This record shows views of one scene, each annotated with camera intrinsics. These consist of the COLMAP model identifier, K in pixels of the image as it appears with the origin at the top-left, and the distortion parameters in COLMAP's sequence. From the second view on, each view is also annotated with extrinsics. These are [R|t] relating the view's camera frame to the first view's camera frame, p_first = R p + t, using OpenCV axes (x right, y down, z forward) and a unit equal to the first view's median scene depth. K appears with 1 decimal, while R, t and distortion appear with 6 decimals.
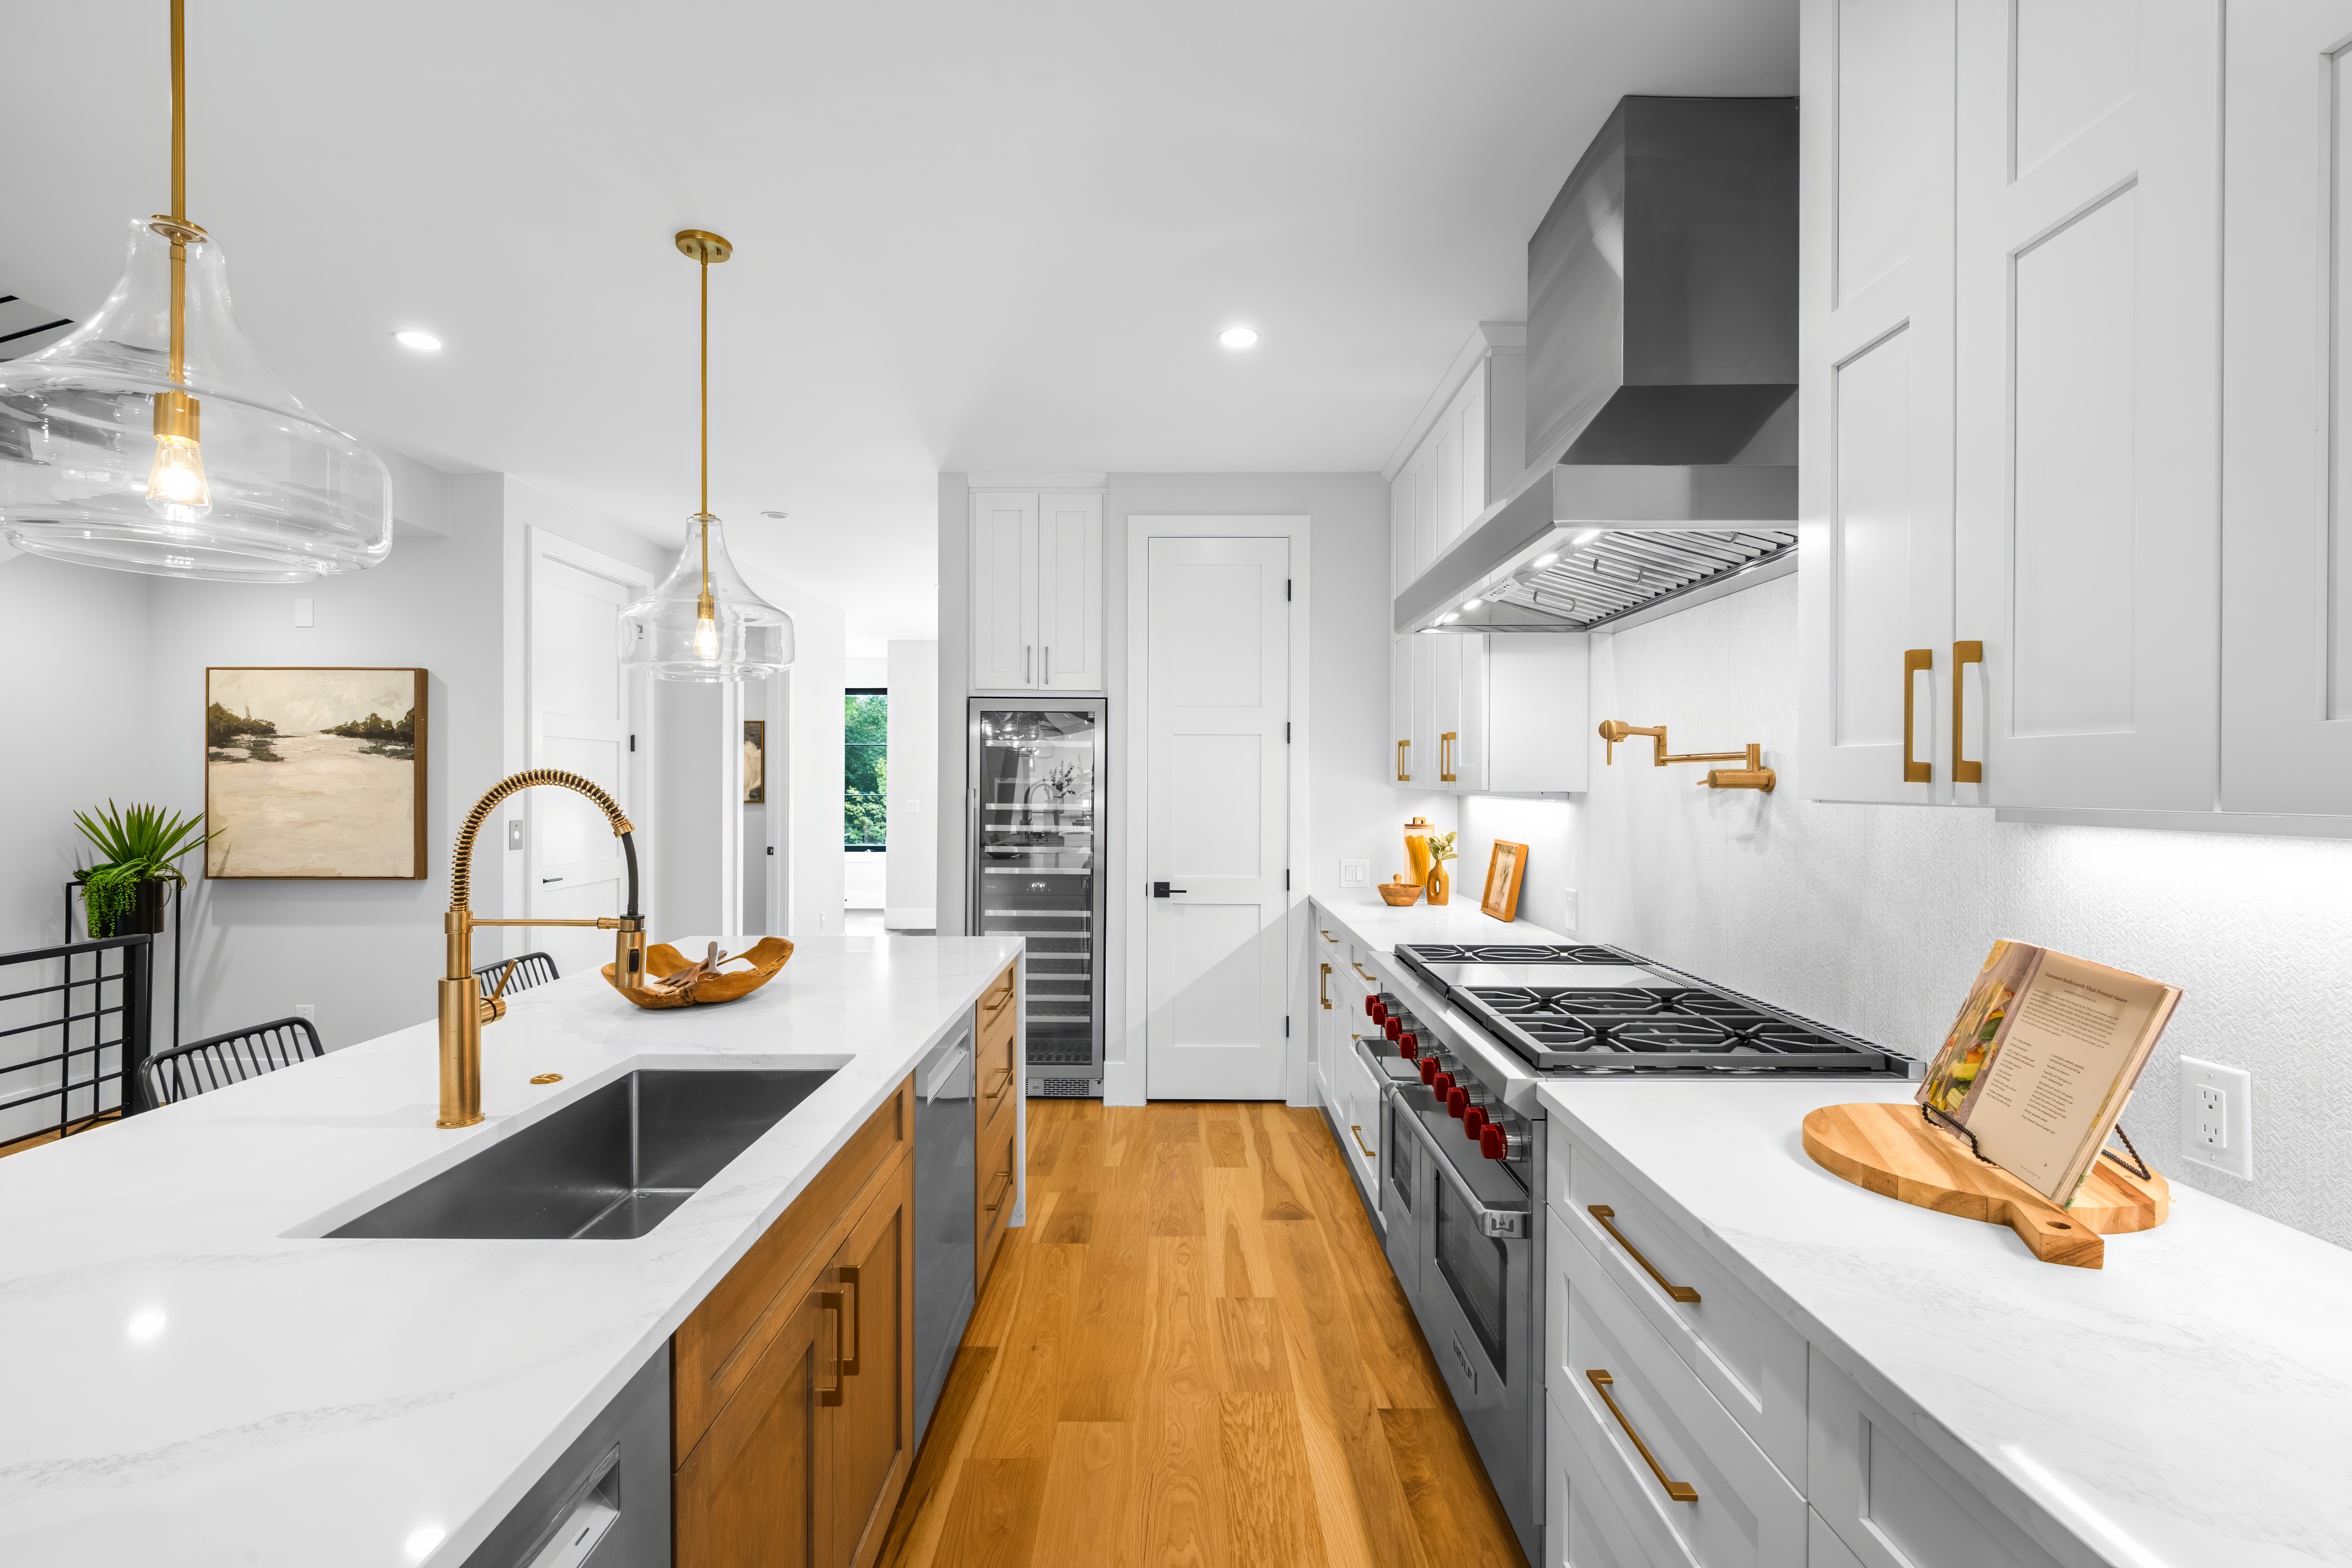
lens RADIAL K [[966.8, 0, 1165.9], [0, 966.8, 786.5], [0, 0, 1]] dist [0.003023, 0.000296]
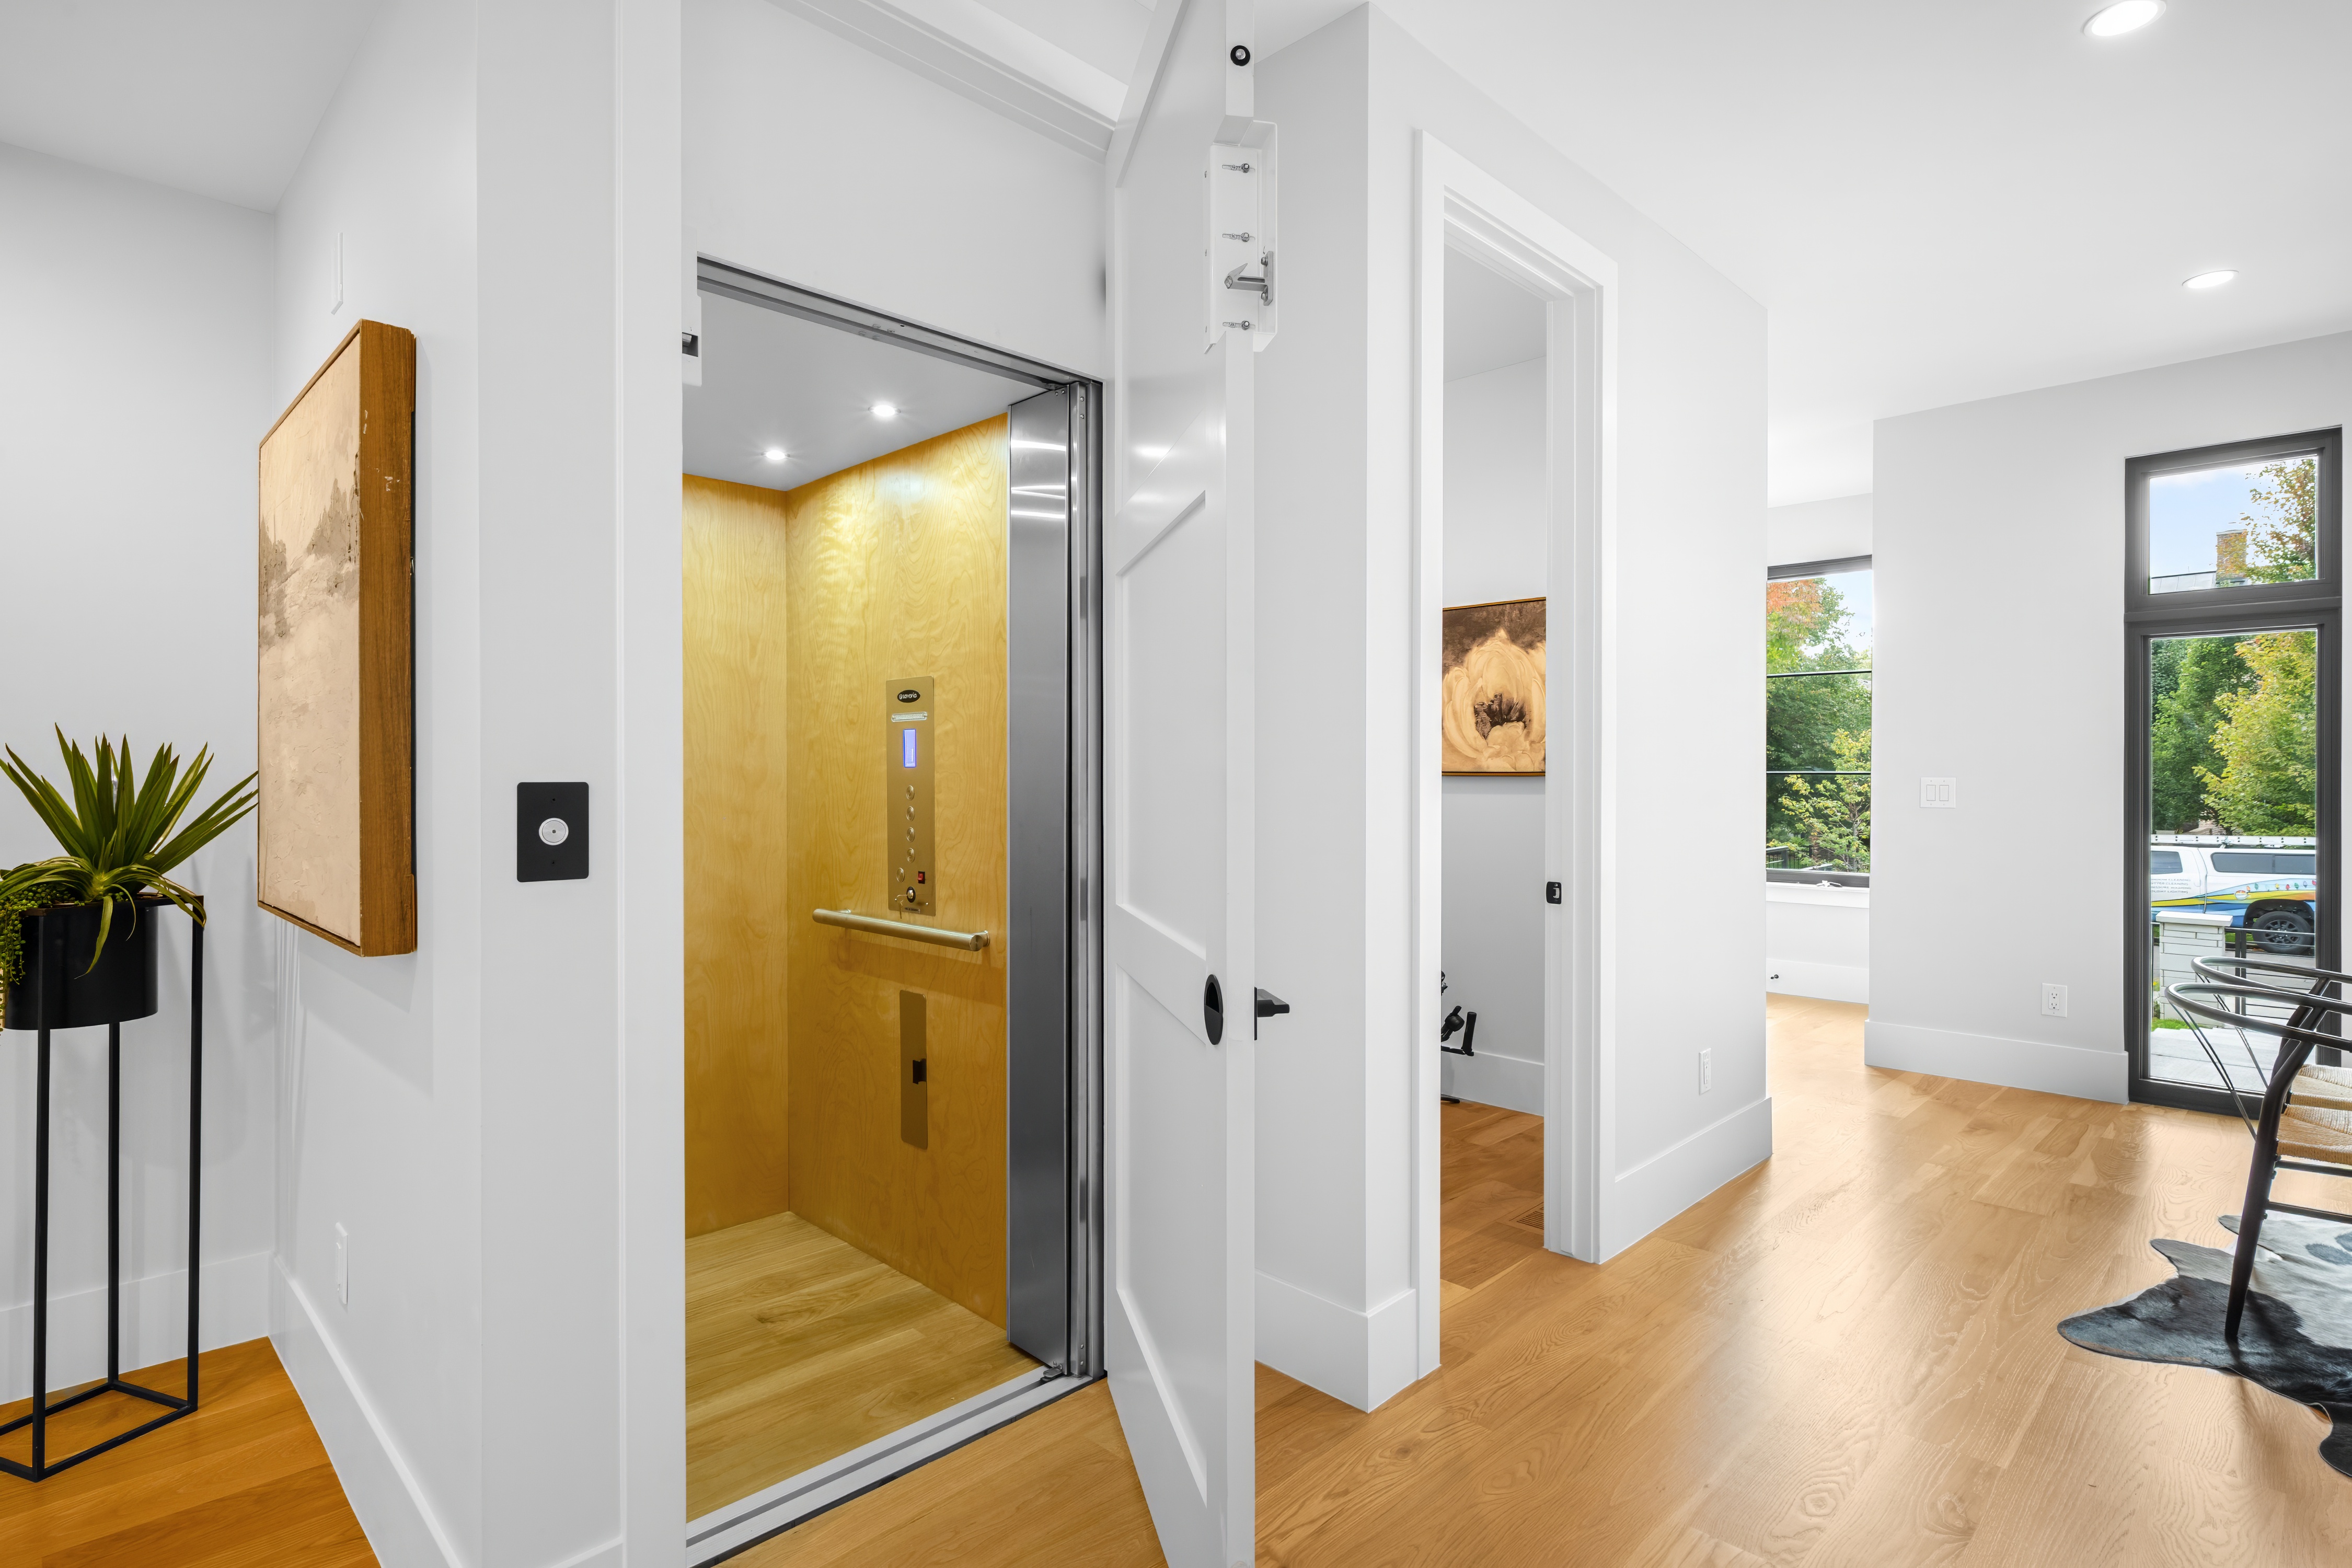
lens RADIAL K [[1216.4, 0, 1169.7], [0, 1216.4, 779.8], [0, 0, 1]] dist [0.002184, 0.000172]
pose [[0.704118, 0.006365, -0.710055, -0.086038], [-0.004662, 0.999980, 0.004341, 0.009481], [0.710068, 0.000254, 0.704133, 0.287885]]
